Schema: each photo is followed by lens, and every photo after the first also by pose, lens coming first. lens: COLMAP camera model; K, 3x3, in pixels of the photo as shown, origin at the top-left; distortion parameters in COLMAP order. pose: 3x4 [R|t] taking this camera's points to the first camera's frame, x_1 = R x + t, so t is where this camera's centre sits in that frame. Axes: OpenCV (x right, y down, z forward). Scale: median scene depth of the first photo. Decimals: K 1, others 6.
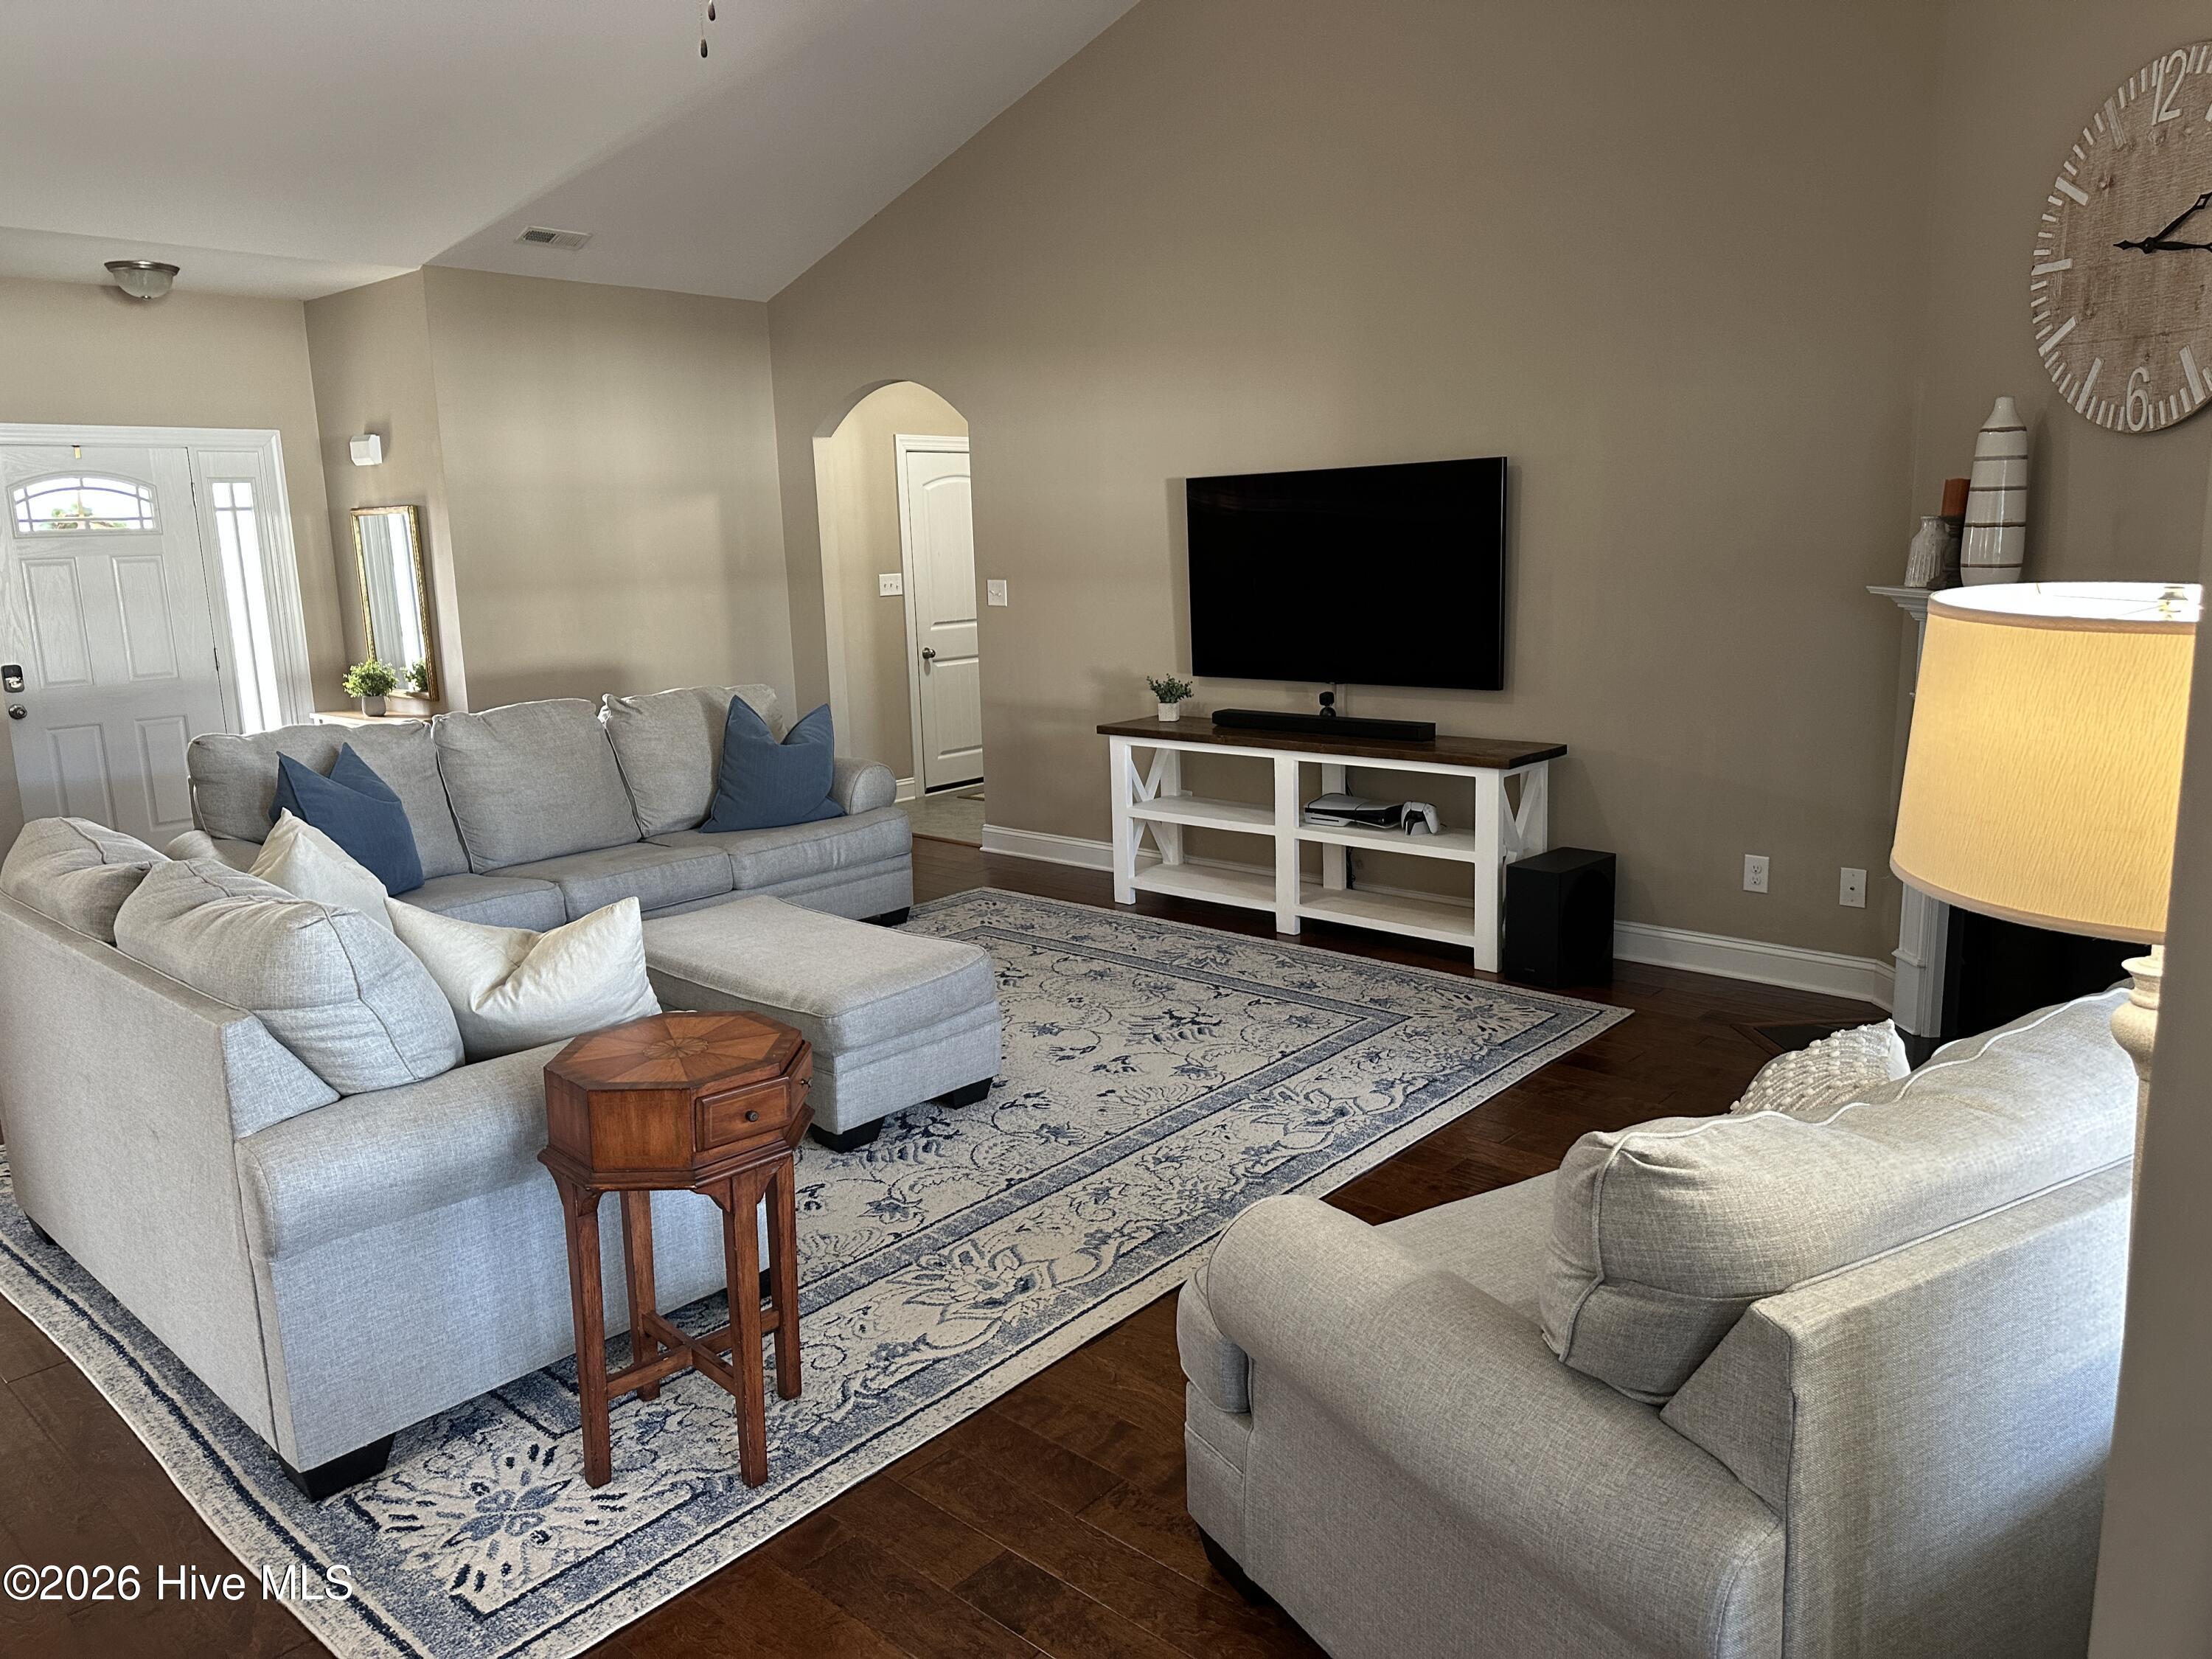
lens RADIAL K [[1530.3, 0, 1106.0], [0, 1530.3, 829.5], [0, 0, 1]] dist [0.109043, -0.146669]
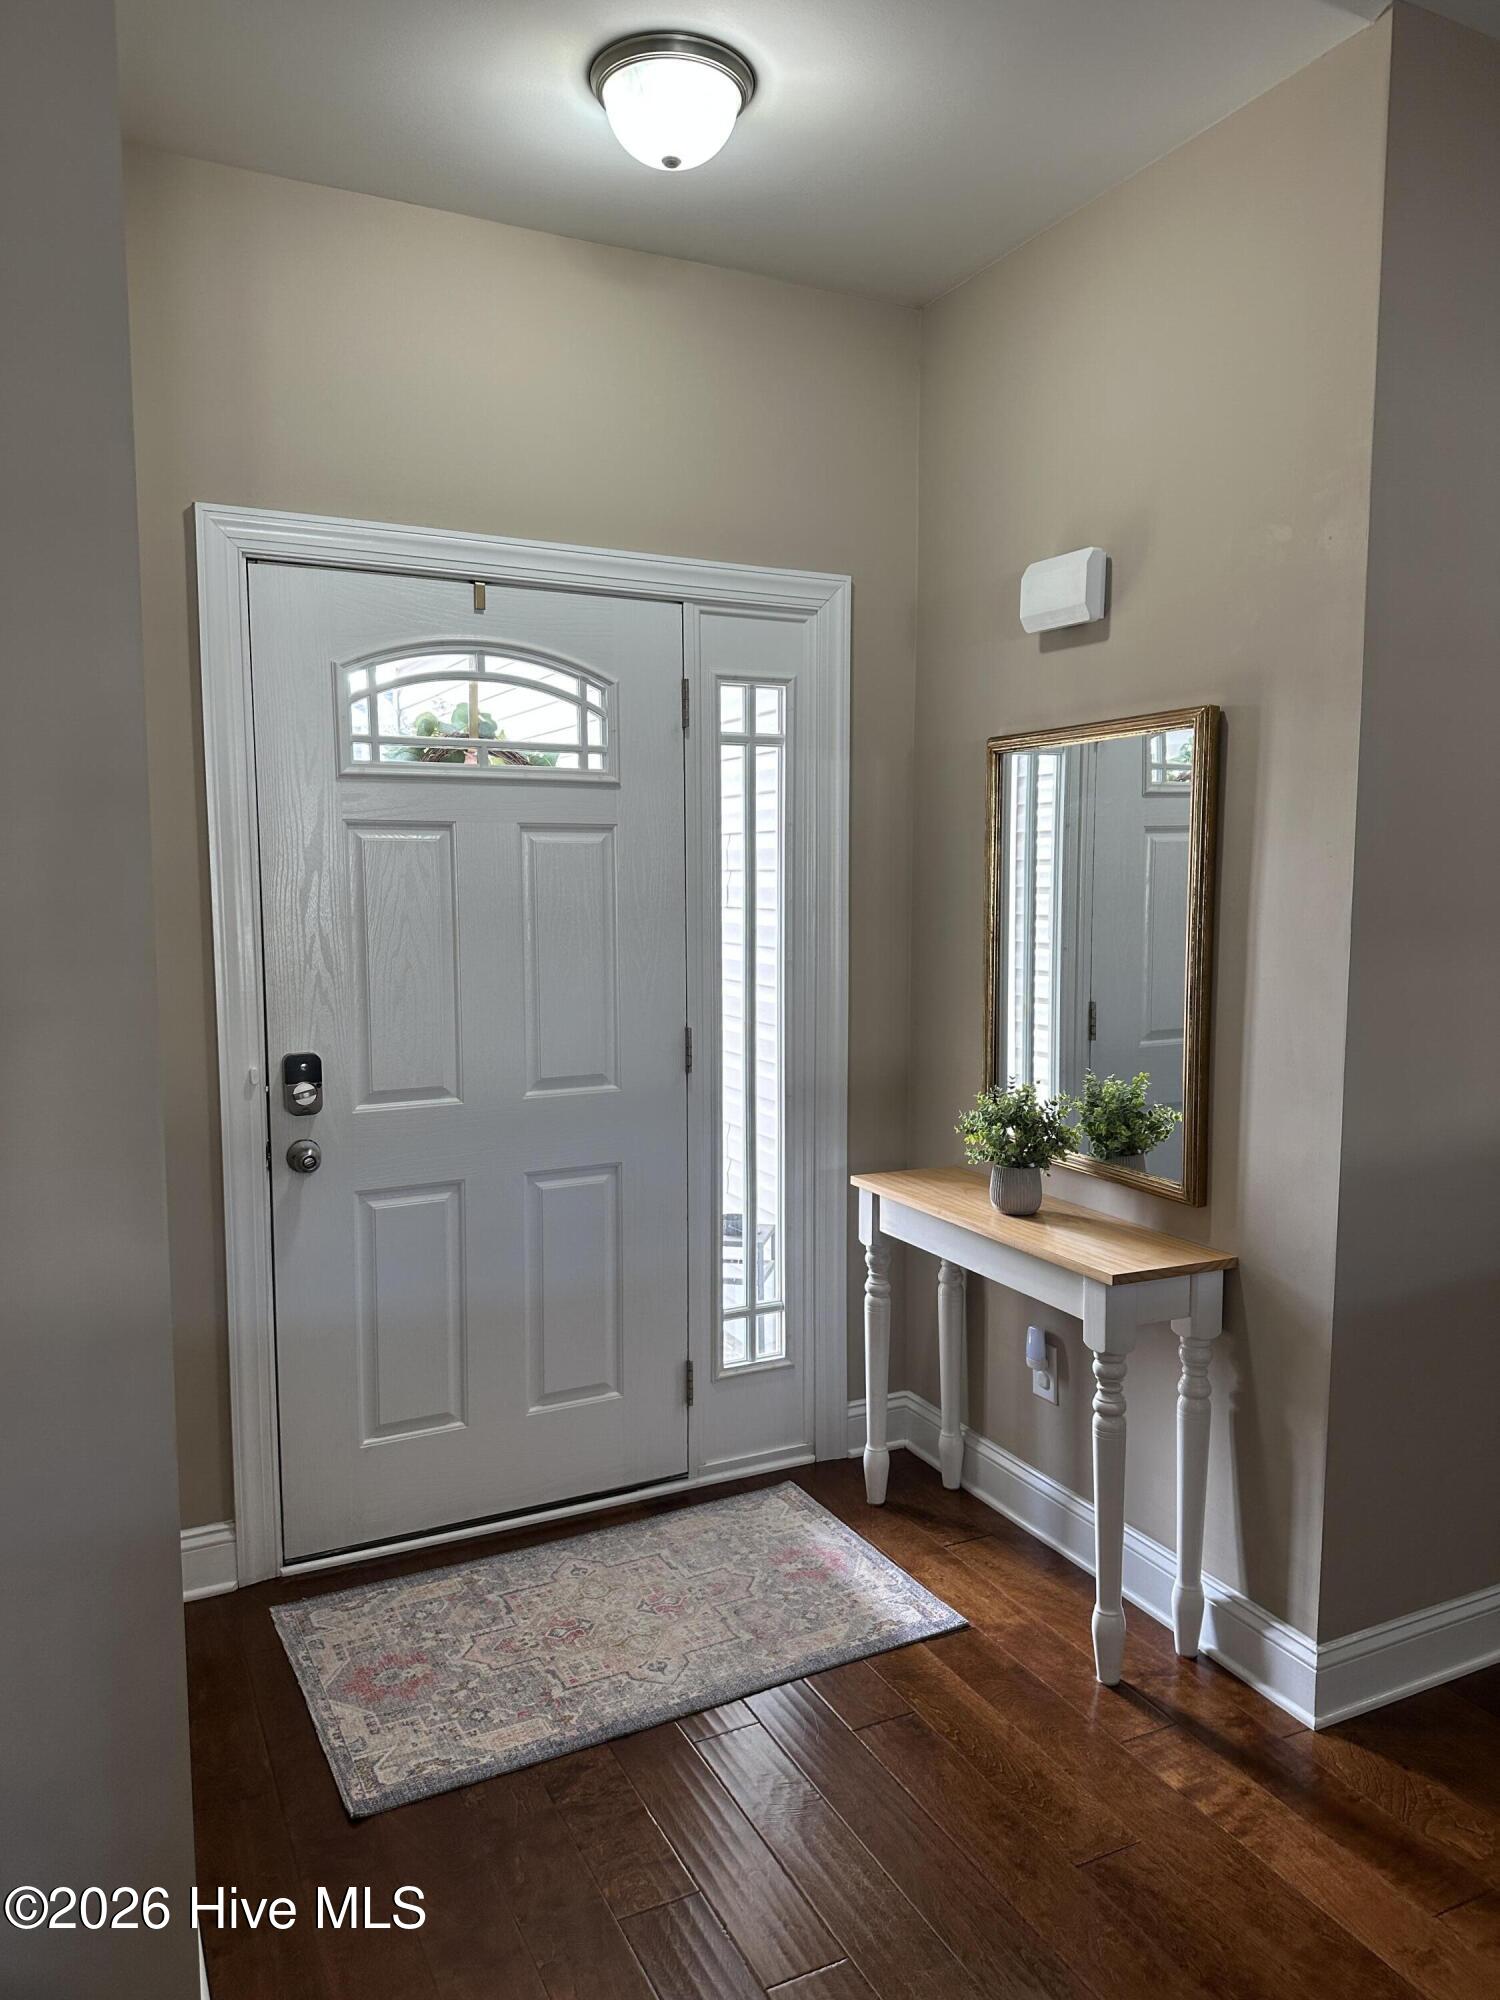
lens RADIAL K [[1383.6, 0, 750.0], [0, 1383.6, 1000.0], [0, 0, 1]] dist [0.109043, -0.146669]
pose [[0.929731, 0.062772, -0.362849, -0.574505], [-0.094870, 0.992932, -0.071312, -0.138267], [0.355808, 0.100724, 0.929115, 0.880768]]
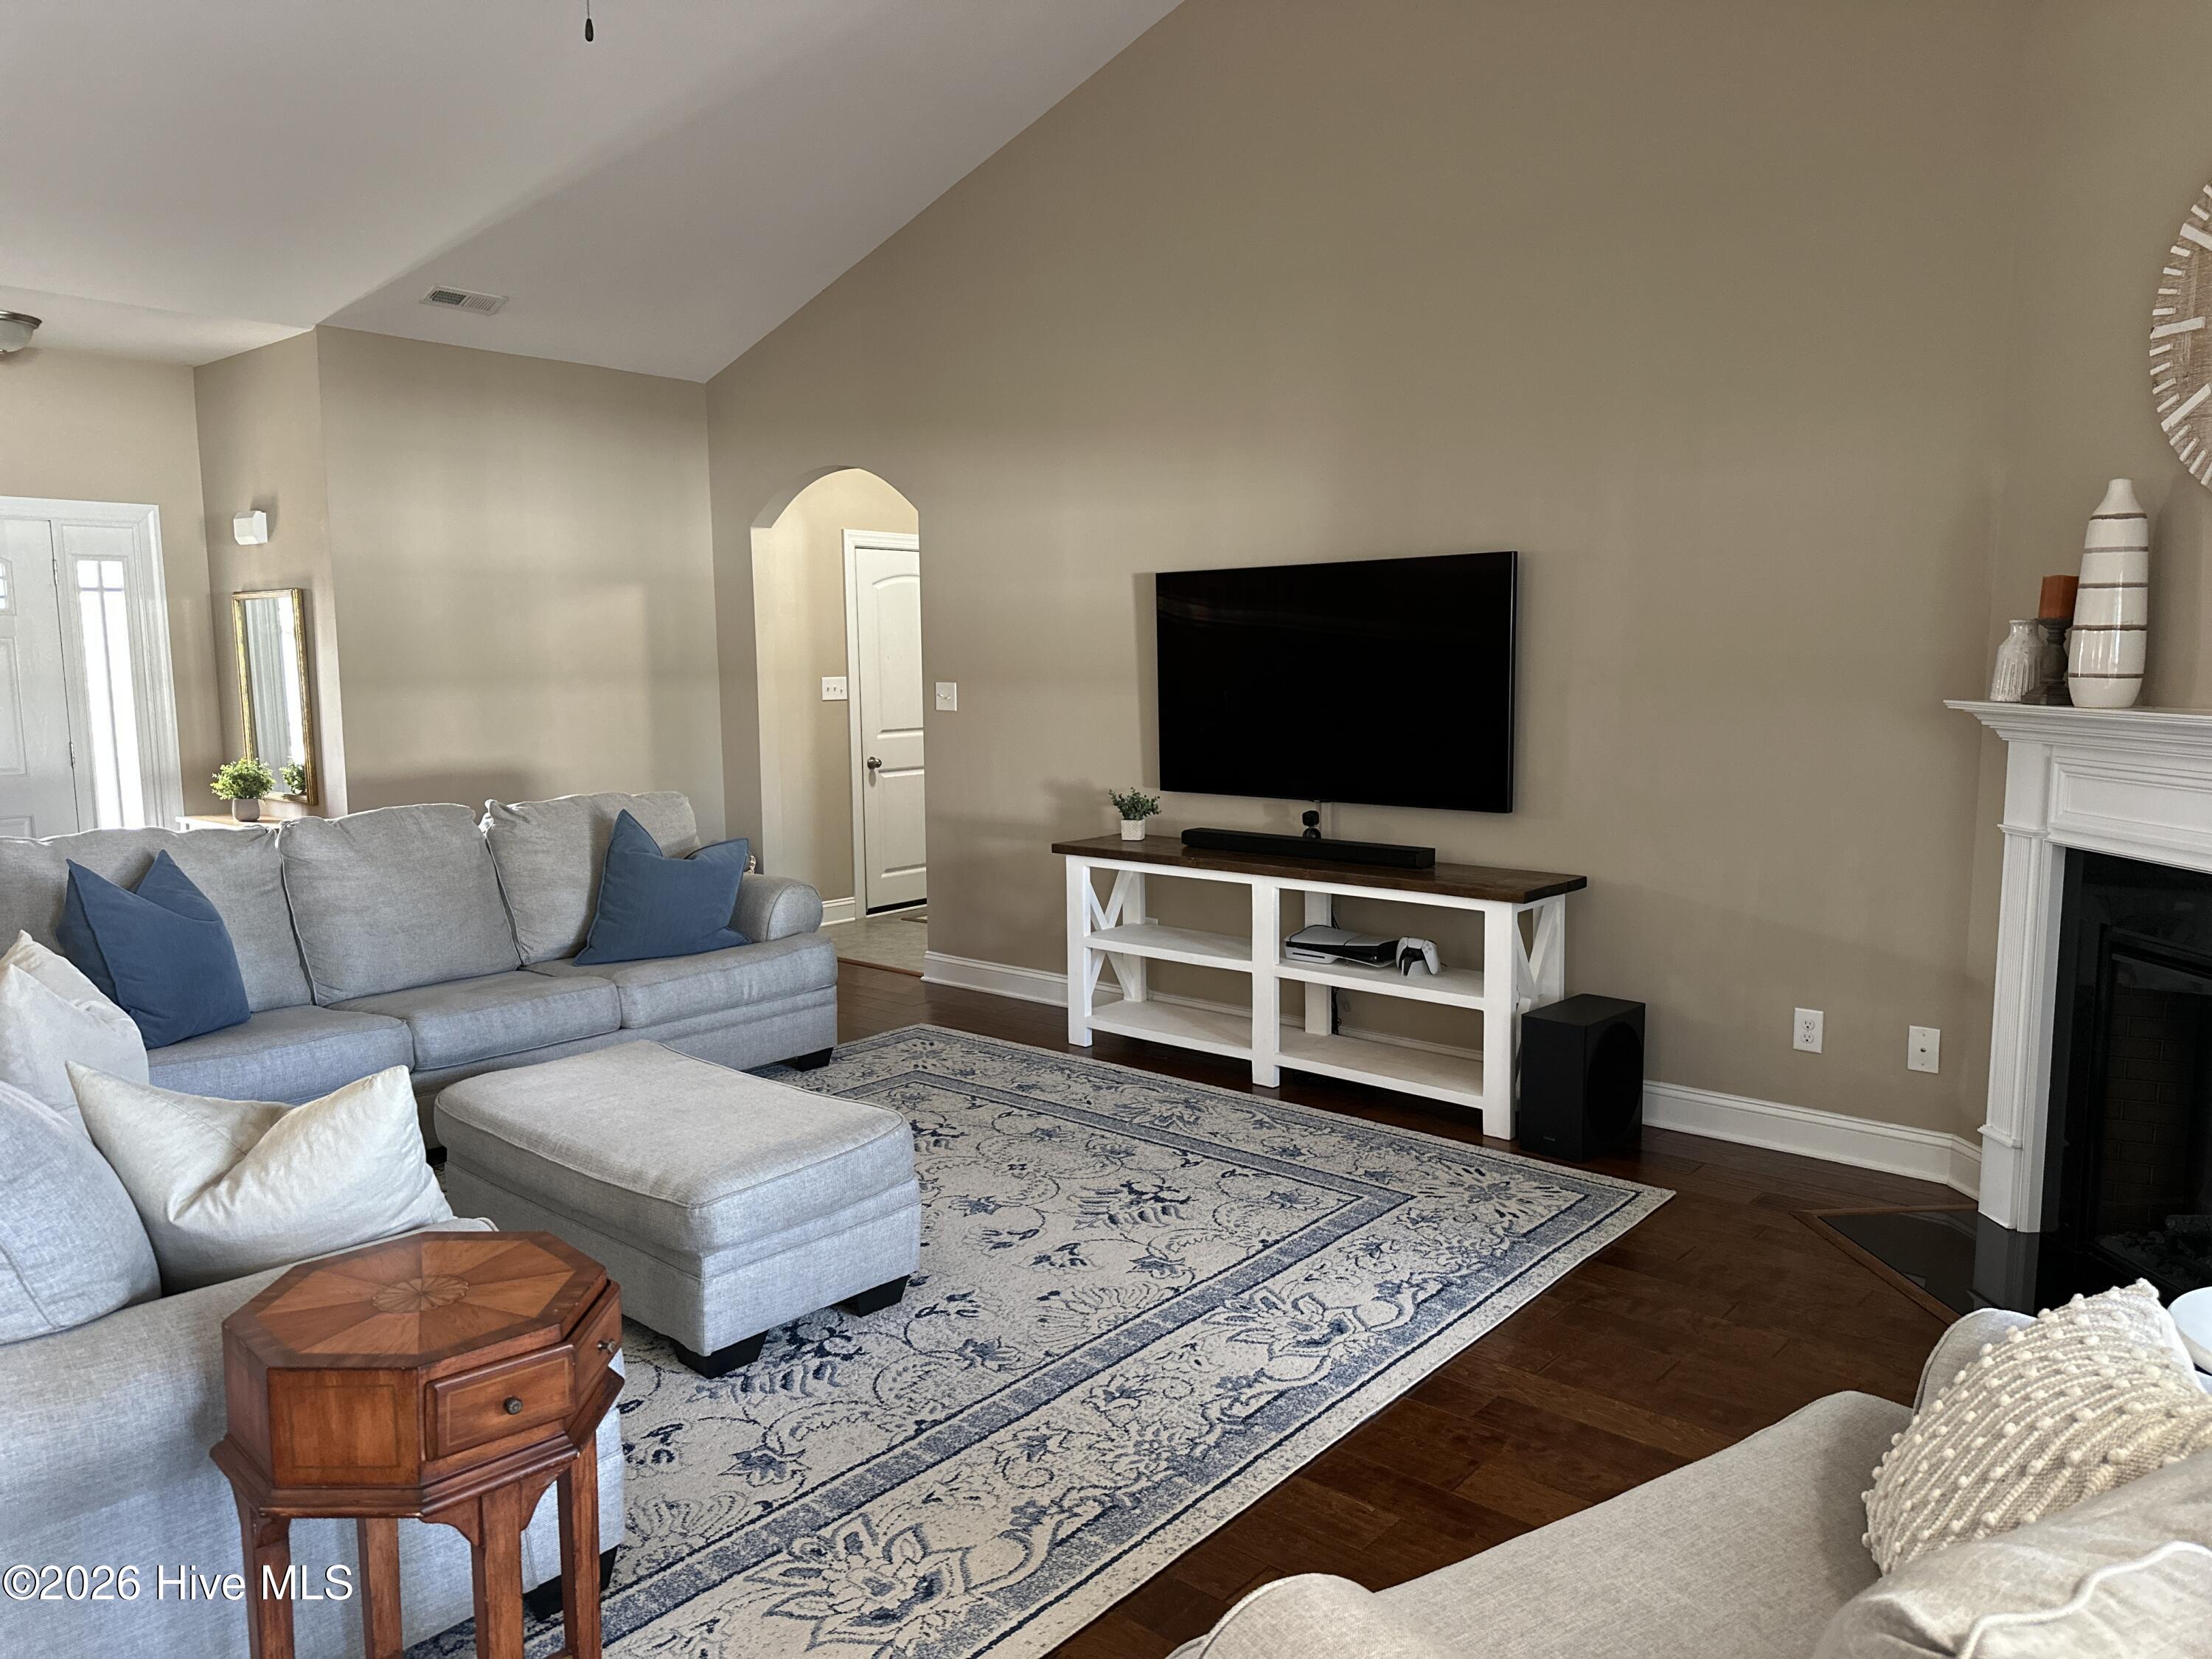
lens RADIAL K [[1530.3, 0, 1106.0], [0, 1530.3, 829.5], [0, 0, 1]] dist [0.109043, -0.146669]
pose [[0.999574, 0.018078, 0.022894, 0.006150], [-0.016253, 0.996856, -0.077552, -0.009337], [-0.024224, 0.077146, 0.996725, 0.138789]]
